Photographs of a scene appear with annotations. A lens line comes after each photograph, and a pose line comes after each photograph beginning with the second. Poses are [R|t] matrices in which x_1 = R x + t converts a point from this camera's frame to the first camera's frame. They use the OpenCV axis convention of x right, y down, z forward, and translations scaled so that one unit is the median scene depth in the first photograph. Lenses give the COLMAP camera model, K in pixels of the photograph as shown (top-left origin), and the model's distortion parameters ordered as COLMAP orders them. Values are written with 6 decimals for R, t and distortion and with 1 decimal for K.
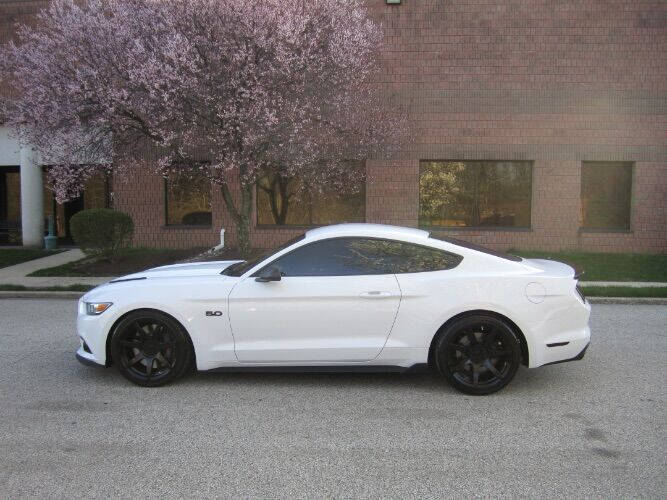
lens RADIAL K [[548.3, 0, 333.1], [0, 548.3, 262.1], [0, 0, 1]] dist [-0.067594, 0.025851]
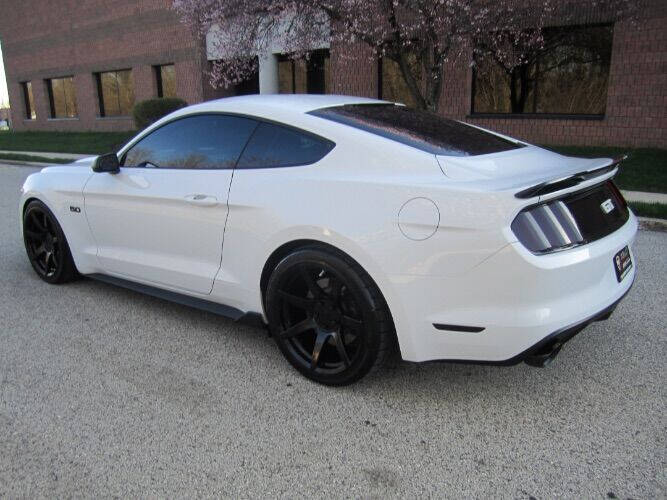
lens RADIAL K [[548.3, 0, 333.1], [0, 548.3, 262.1], [0, 0, 1]] dist [-0.067594, 0.025851]
pose [[0.839080, 0.132656, -0.527586, 0.535385], [-0.031089, 0.979921, 0.196947, -0.000977], [0.543119, -0.148852, 0.826356, 0.501558]]
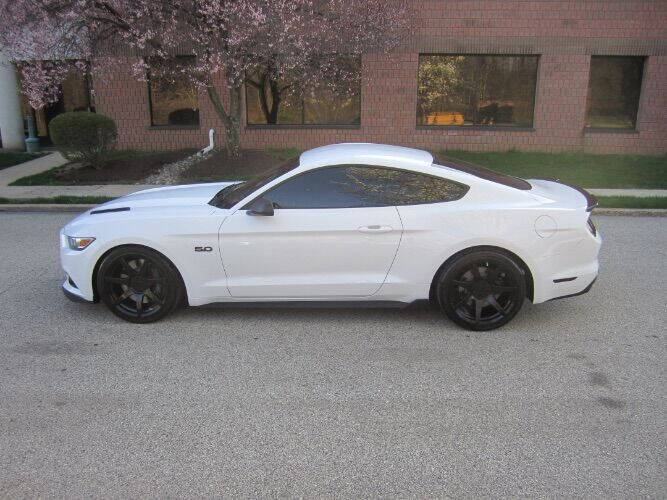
lens RADIAL K [[548.3, 0, 333.1], [0, 548.3, 262.1], [0, 0, 1]] dist [-0.067594, 0.025851]
pose [[0.999904, -0.008083, 0.011240, -0.005350], [0.005714, 0.980427, 0.196800, -0.065415], [-0.012611, -0.196717, 0.980379, 0.066428]]
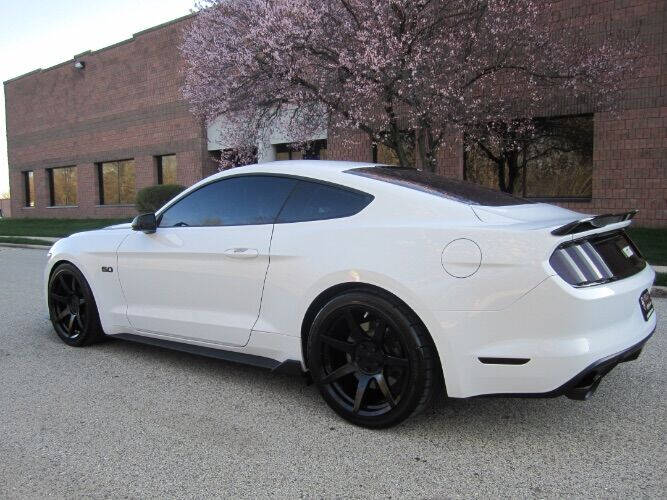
lens RADIAL K [[548.3, 0, 333.1], [0, 548.3, 262.1], [0, 0, 1]] dist [-0.067594, 0.025851]
pose [[0.850872, 0.041657, -0.523720, 0.507734], [-0.028315, 0.999039, 0.033461, 0.042599], [0.524610, -0.013642, 0.851233, 0.445031]]
